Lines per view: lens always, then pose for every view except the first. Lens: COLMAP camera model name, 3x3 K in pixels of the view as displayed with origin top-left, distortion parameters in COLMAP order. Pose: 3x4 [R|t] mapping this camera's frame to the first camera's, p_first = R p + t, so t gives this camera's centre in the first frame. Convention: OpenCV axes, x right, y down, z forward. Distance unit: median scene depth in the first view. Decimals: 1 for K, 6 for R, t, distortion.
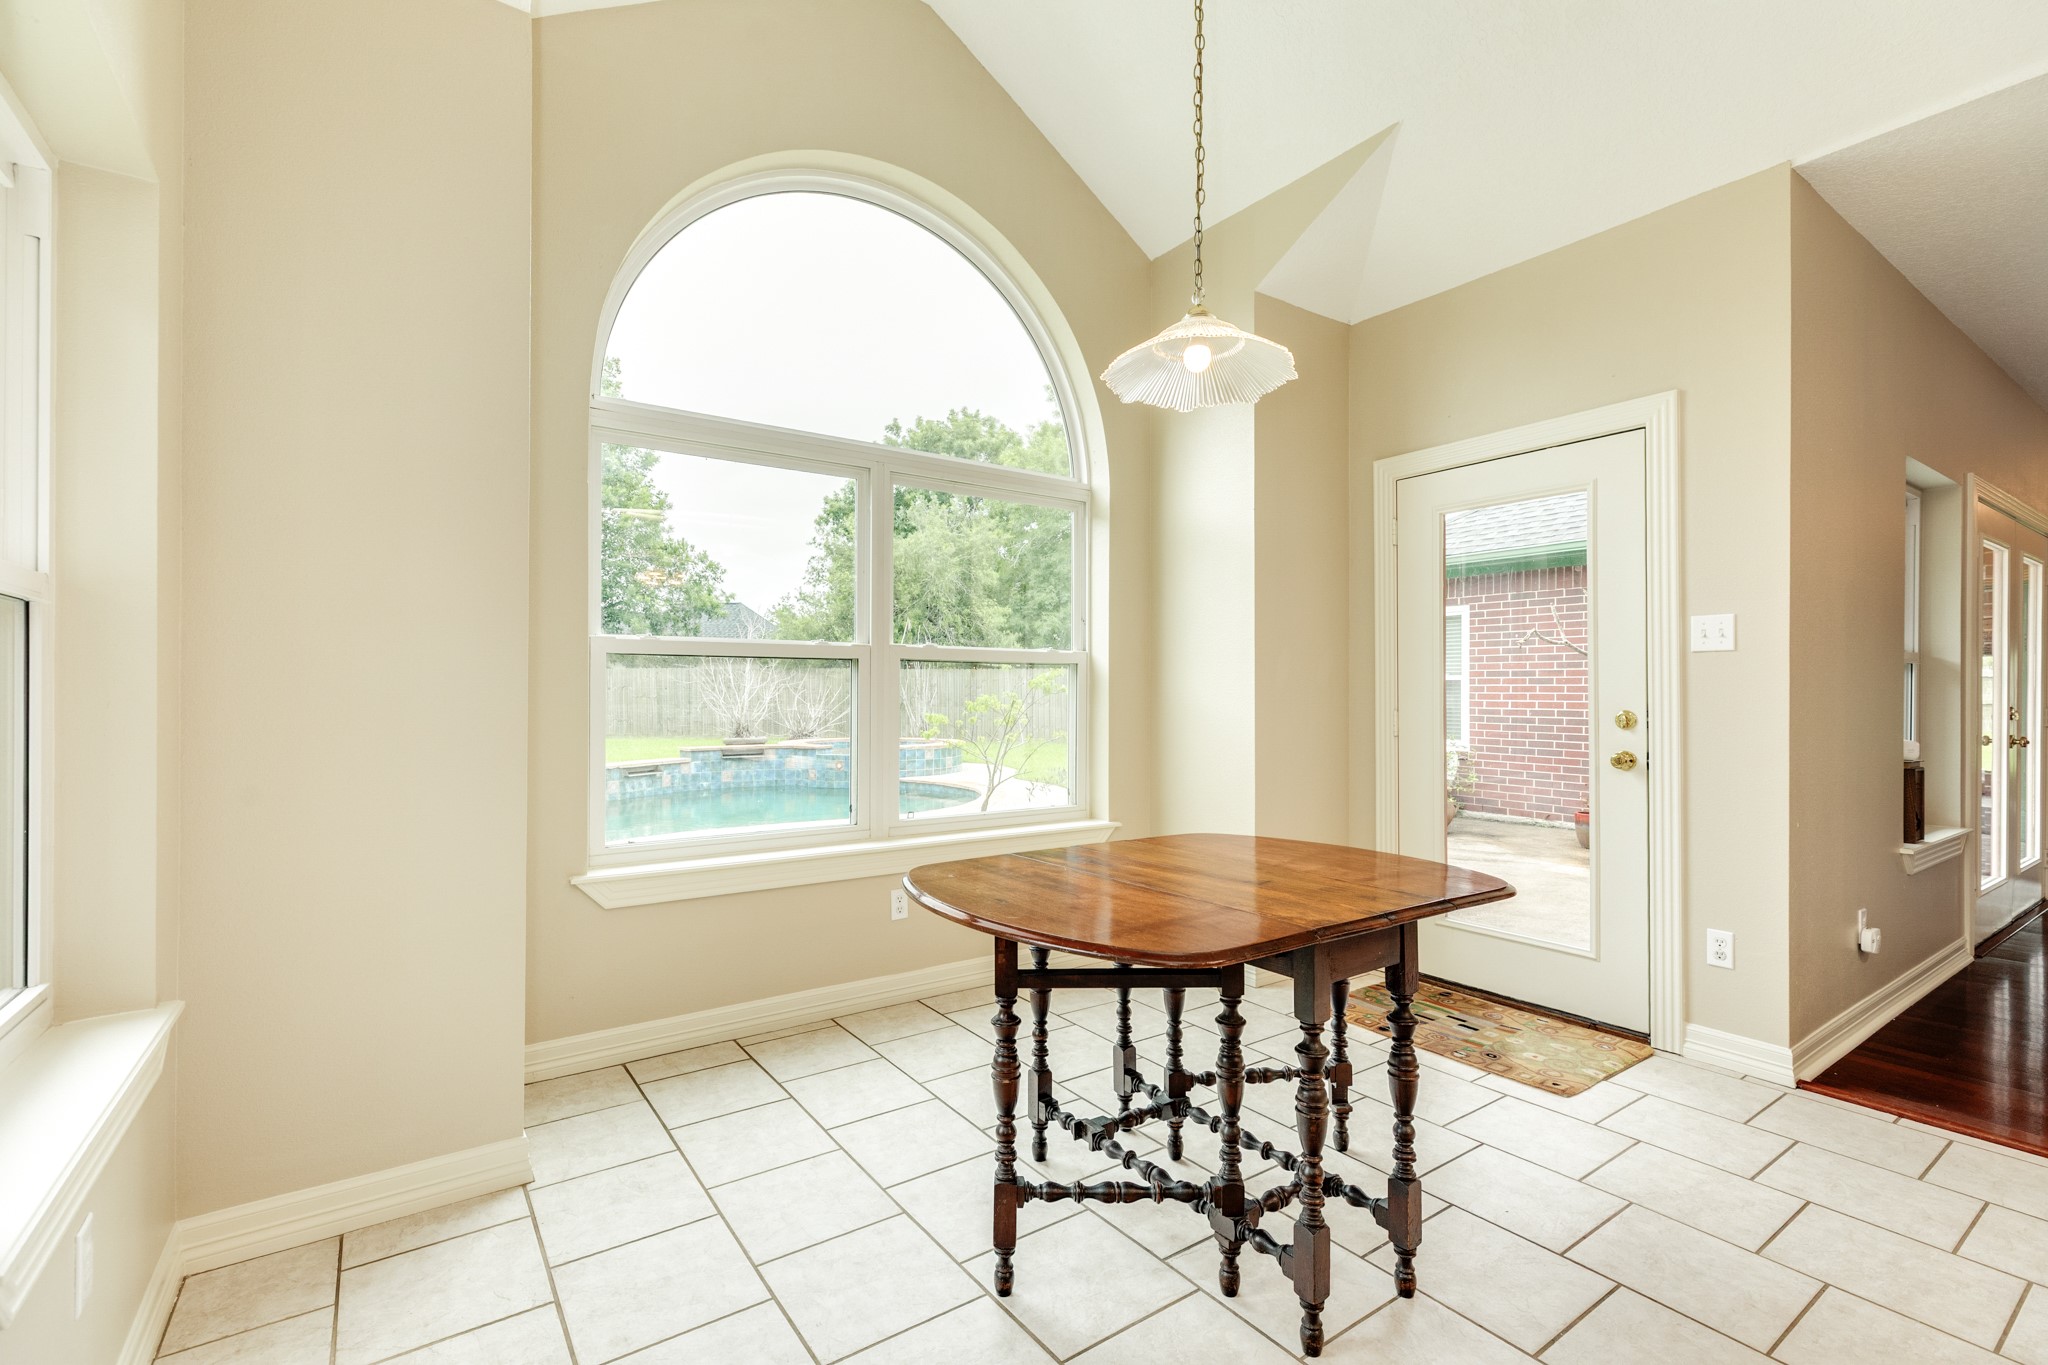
lens RADIAL K [[919.6, 0, 1043.2], [0, 919.6, 689.4], [0, 0, 1]] dist [0.003589, 0.000712]
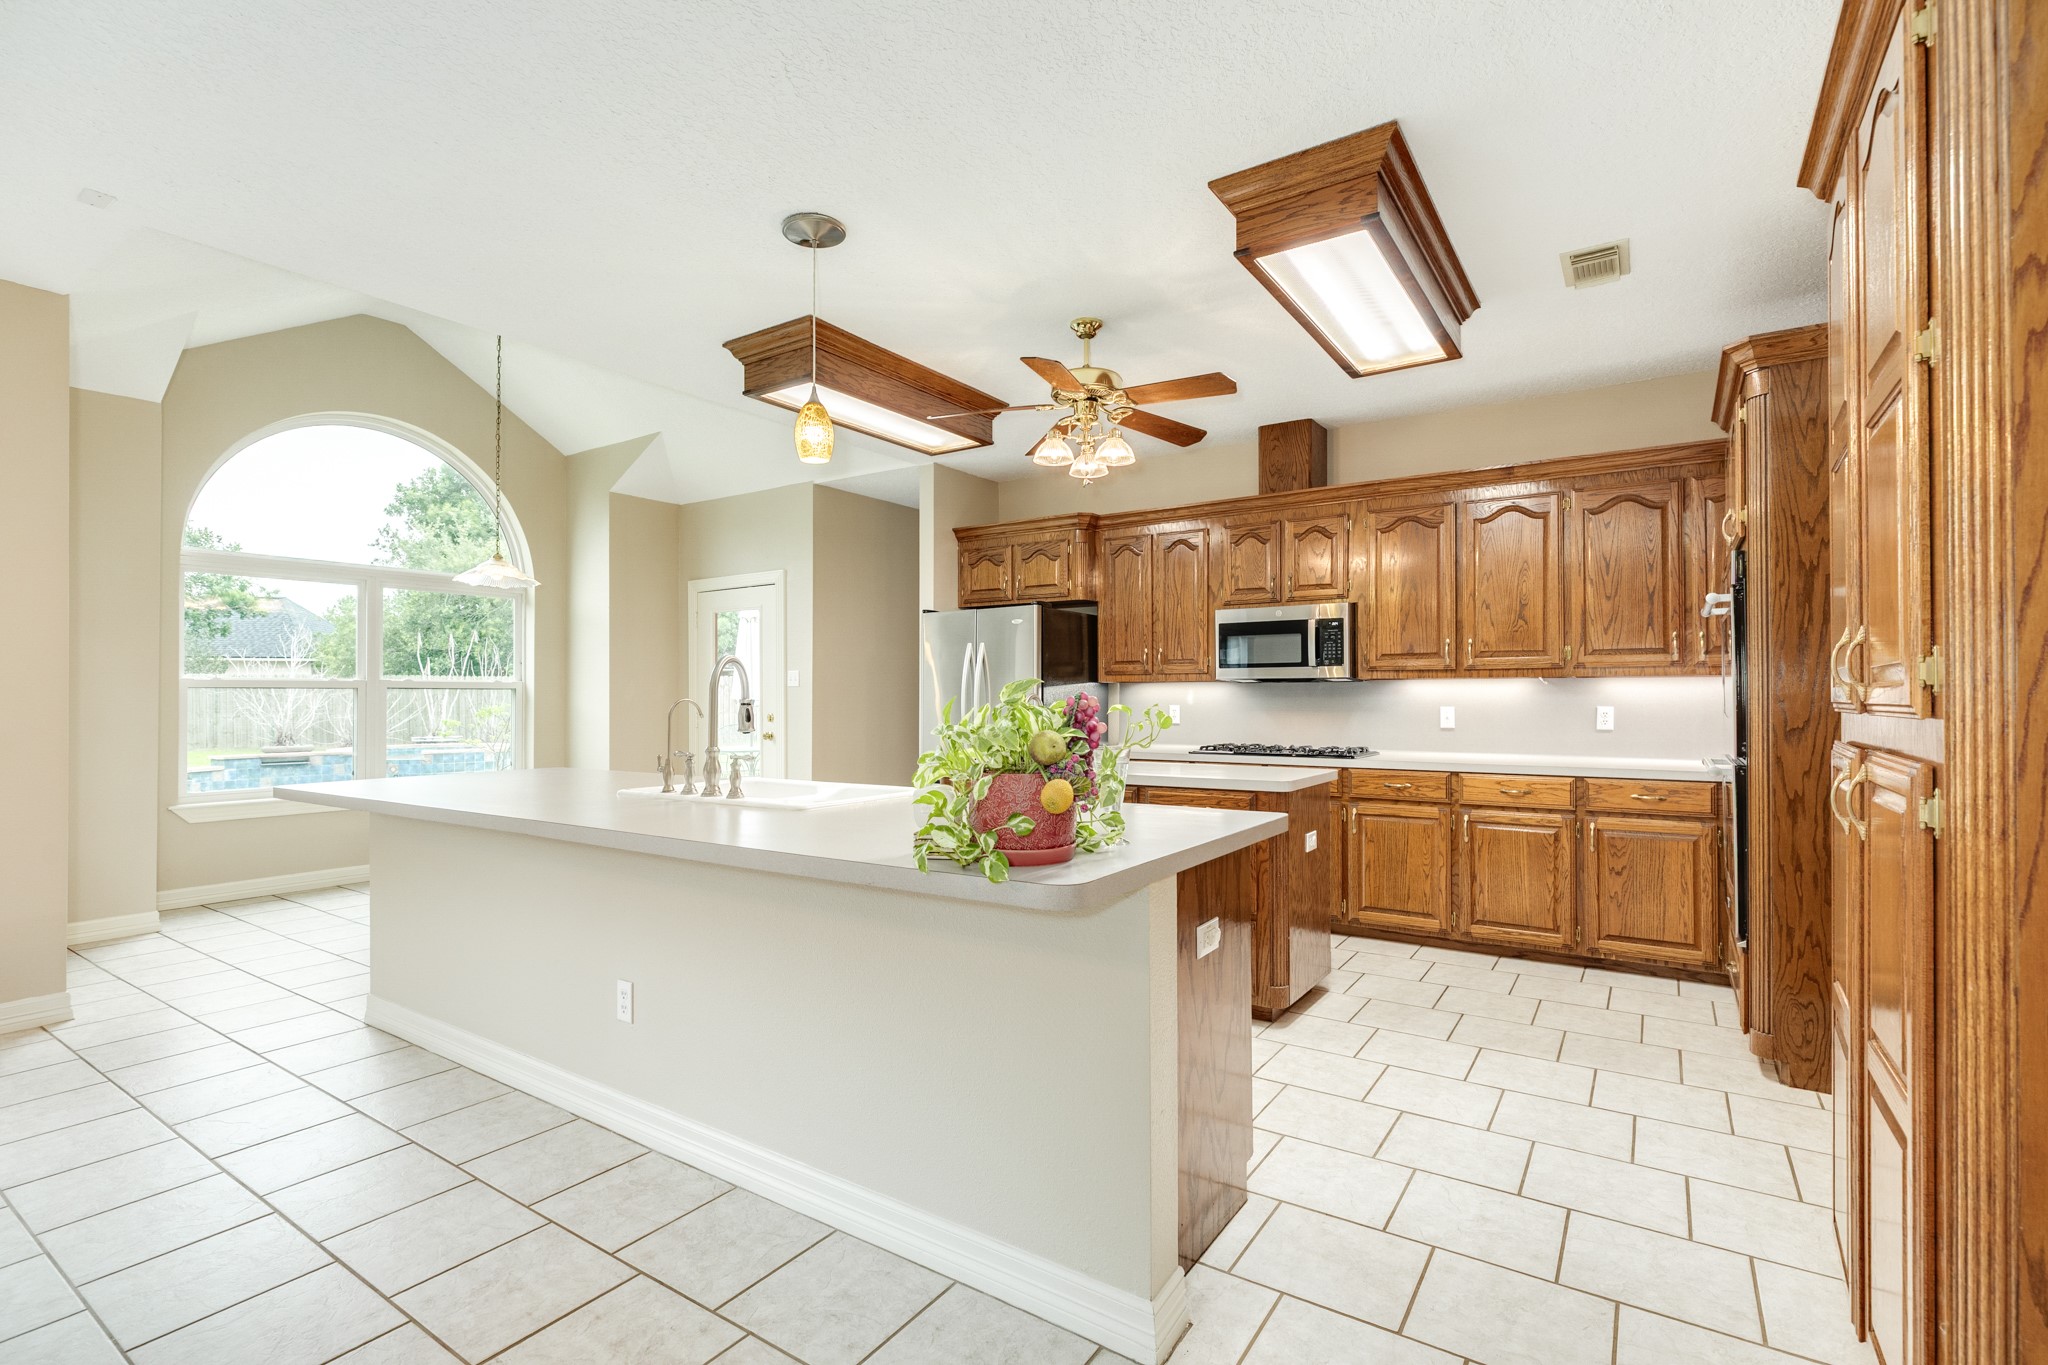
lens RADIAL K [[933.9, 0, 1037.0], [0, 933.9, 695.1], [0, 0, 1]] dist [0.003314, 0.000099]
pose [[0.936833, -0.004897, 0.349742, 0.108750], [0.003452, 0.999983, 0.004755, -0.006678], [-0.349760, -0.003247, 0.936834, -0.314477]]
